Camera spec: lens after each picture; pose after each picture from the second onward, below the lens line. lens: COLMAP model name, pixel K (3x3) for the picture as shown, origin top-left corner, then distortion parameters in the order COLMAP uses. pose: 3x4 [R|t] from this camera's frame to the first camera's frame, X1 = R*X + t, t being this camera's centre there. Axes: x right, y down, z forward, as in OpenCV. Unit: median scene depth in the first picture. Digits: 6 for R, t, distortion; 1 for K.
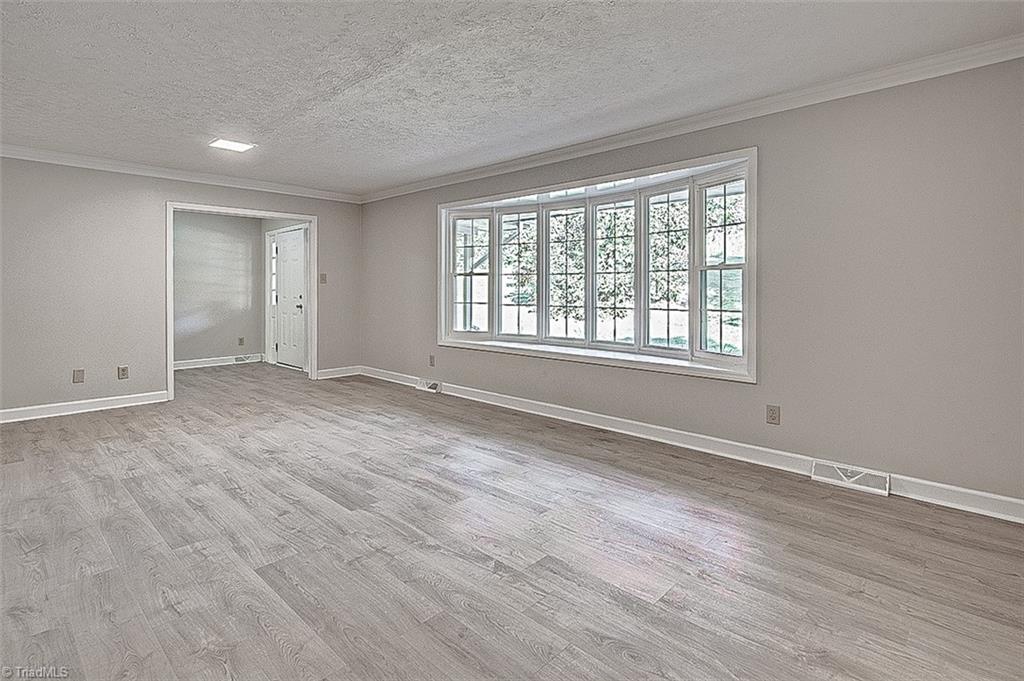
lens RADIAL K [[503.9, 0, 510.6], [0, 503.9, 291.4], [0, 0, 1]] dist [-0.000222, -0.000035]
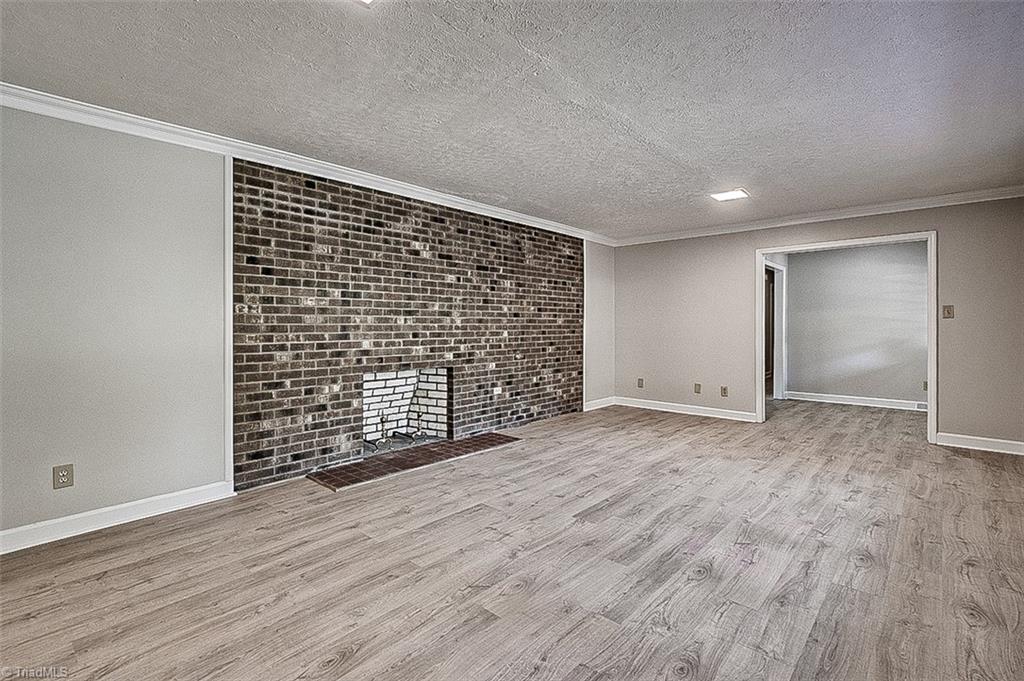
lens RADIAL K [[477.8, 0, 511.0], [0, 477.8, 326.3], [0, 0, 1]] dist [-0.009561, -0.000134]
pose [[0.021380, 0.004276, -0.999762, 0.656626], [-0.004651, 0.999980, 0.004177, -0.007088], [0.999761, 0.004560, 0.021399, 0.698381]]
